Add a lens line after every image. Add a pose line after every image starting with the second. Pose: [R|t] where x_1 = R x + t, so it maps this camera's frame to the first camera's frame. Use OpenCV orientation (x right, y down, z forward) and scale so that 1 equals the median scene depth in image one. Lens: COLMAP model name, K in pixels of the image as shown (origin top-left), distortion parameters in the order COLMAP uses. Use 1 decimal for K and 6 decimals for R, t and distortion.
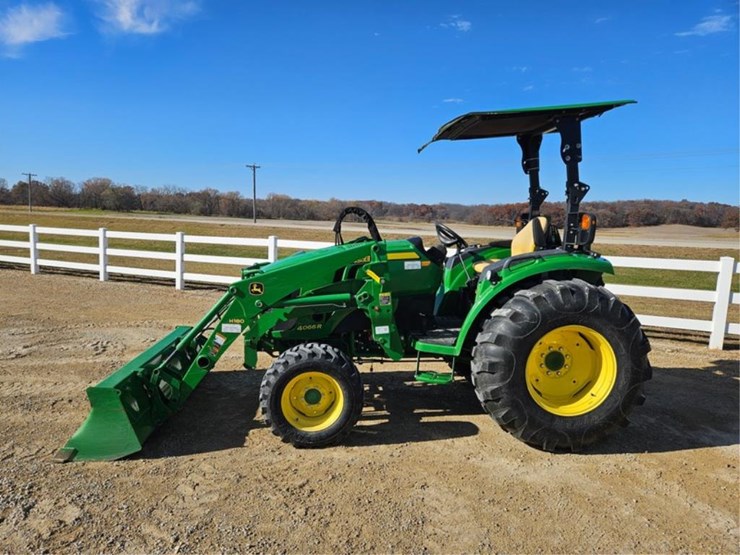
lens RADIAL K [[489.0, 0, 362.9], [0, 489.0, 268.9], [0, 0, 1]] dist [0.077949, -0.057625]
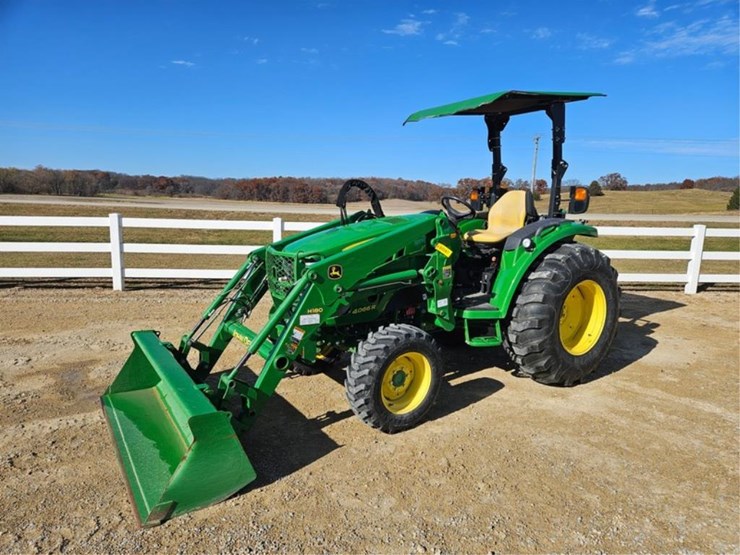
lens RADIAL K [[491.8, 0, 367.3], [0, 491.8, 275.5], [0, 0, 1]] dist [0.081818, -0.071276]
pose [[0.866216, -0.082921, 0.492742, -0.599969], [0.051753, 0.995719, 0.076584, -0.018260], [-0.496983, -0.040838, 0.866799, 0.196335]]
